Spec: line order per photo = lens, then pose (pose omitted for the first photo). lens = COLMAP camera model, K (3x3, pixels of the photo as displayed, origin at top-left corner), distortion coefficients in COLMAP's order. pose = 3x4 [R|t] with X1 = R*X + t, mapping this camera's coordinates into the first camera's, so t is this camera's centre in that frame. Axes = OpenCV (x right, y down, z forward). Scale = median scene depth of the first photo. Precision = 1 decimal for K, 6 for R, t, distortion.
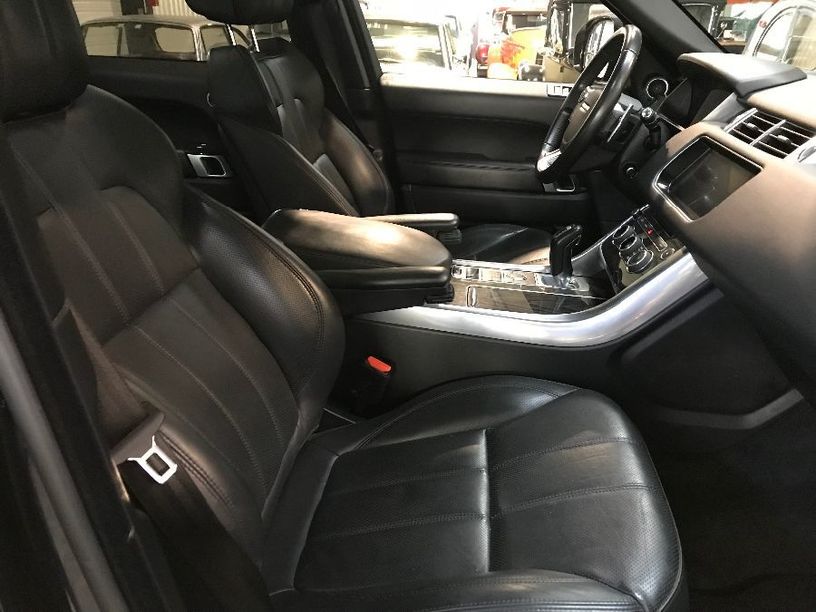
lens RADIAL K [[680.9, 0, 408.0], [0, 680.9, 306.0], [0, 0, 1]] dist [0.007913, 0.000979]
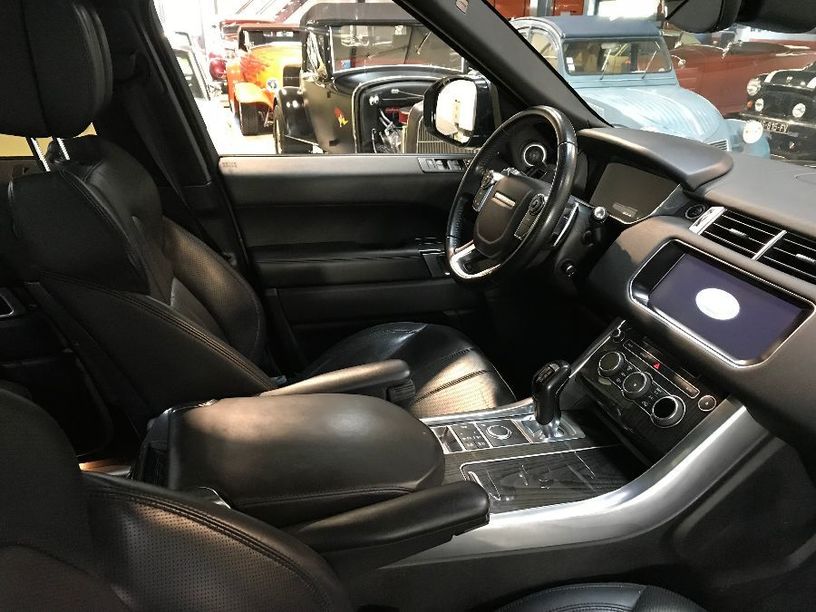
lens RADIAL K [[680.9, 0, 408.0], [0, 680.9, 306.0], [0, 0, 1]] dist [0.007913, 0.000979]
pose [[0.928957, -0.153253, 0.336975, -0.135545], [0.156329, 0.987538, 0.018164, -0.157936], [-0.335559, 0.035806, 0.941338, 0.189878]]
